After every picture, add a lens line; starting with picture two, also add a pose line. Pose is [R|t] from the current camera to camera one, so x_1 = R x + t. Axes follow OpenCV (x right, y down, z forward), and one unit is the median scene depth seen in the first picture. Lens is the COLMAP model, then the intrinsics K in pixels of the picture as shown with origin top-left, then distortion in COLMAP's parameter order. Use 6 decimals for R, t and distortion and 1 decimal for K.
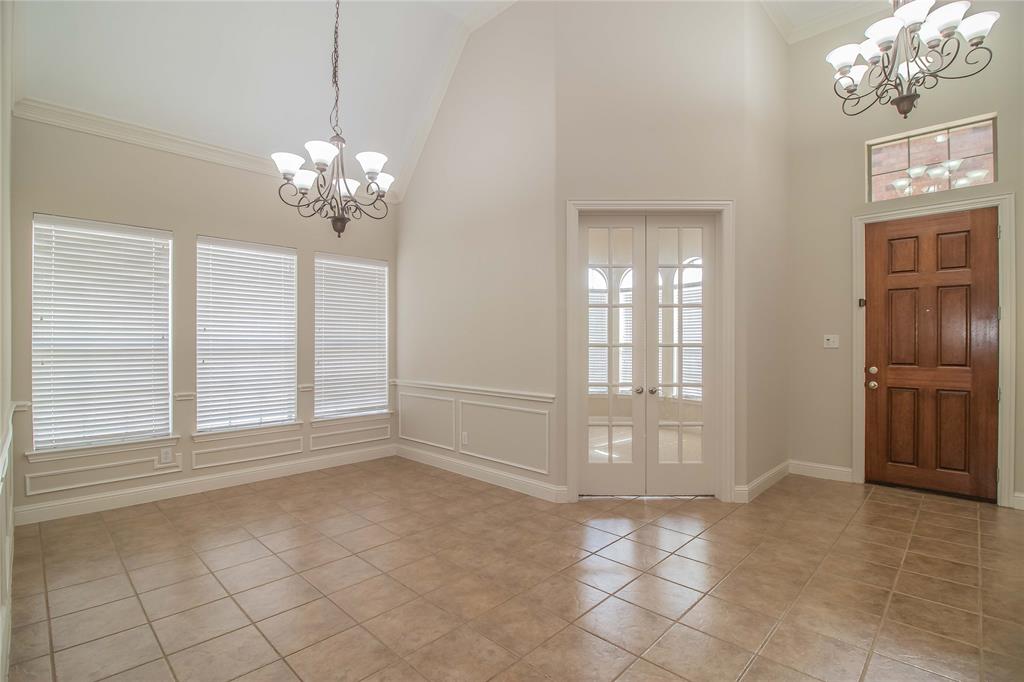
lens RADIAL K [[479.7, 0, 504.1], [0, 479.7, 342.7], [0, 0, 1]] dist [-0.012775, -0.000367]
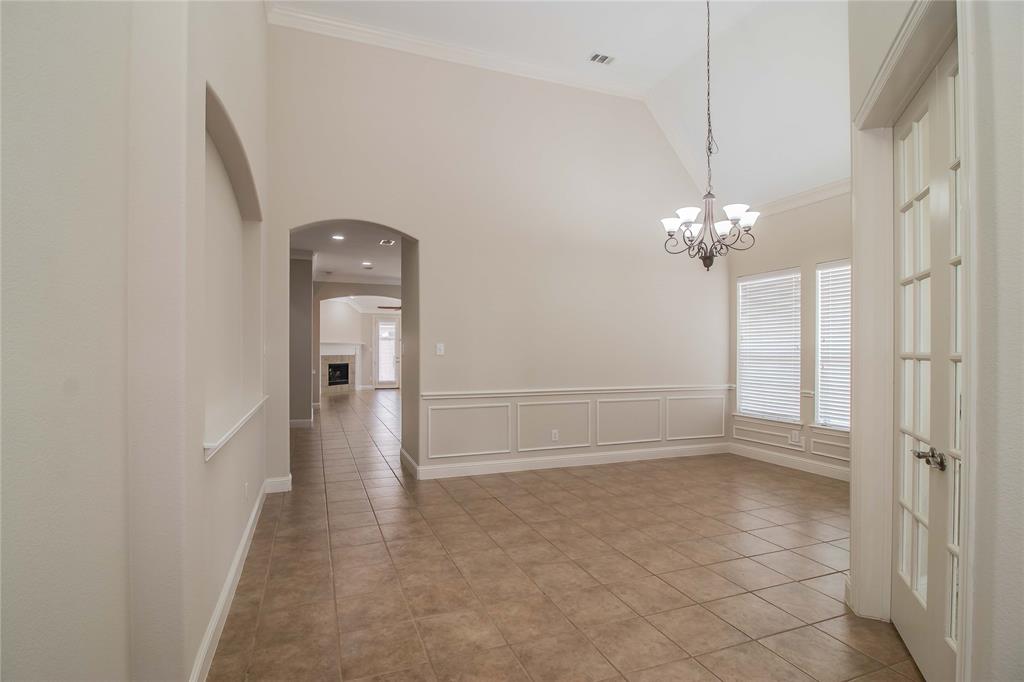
lens RADIAL K [[492.6, 0, 512.6], [0, 492.6, 356.1], [0, 0, 1]] dist [0.000890, -0.000067]
pose [[-0.399799, 0.009040, -0.916558, 0.991490], [0.000174, 0.999952, 0.009787, -0.000307], [0.916603, 0.003753, -0.399782, 0.946599]]
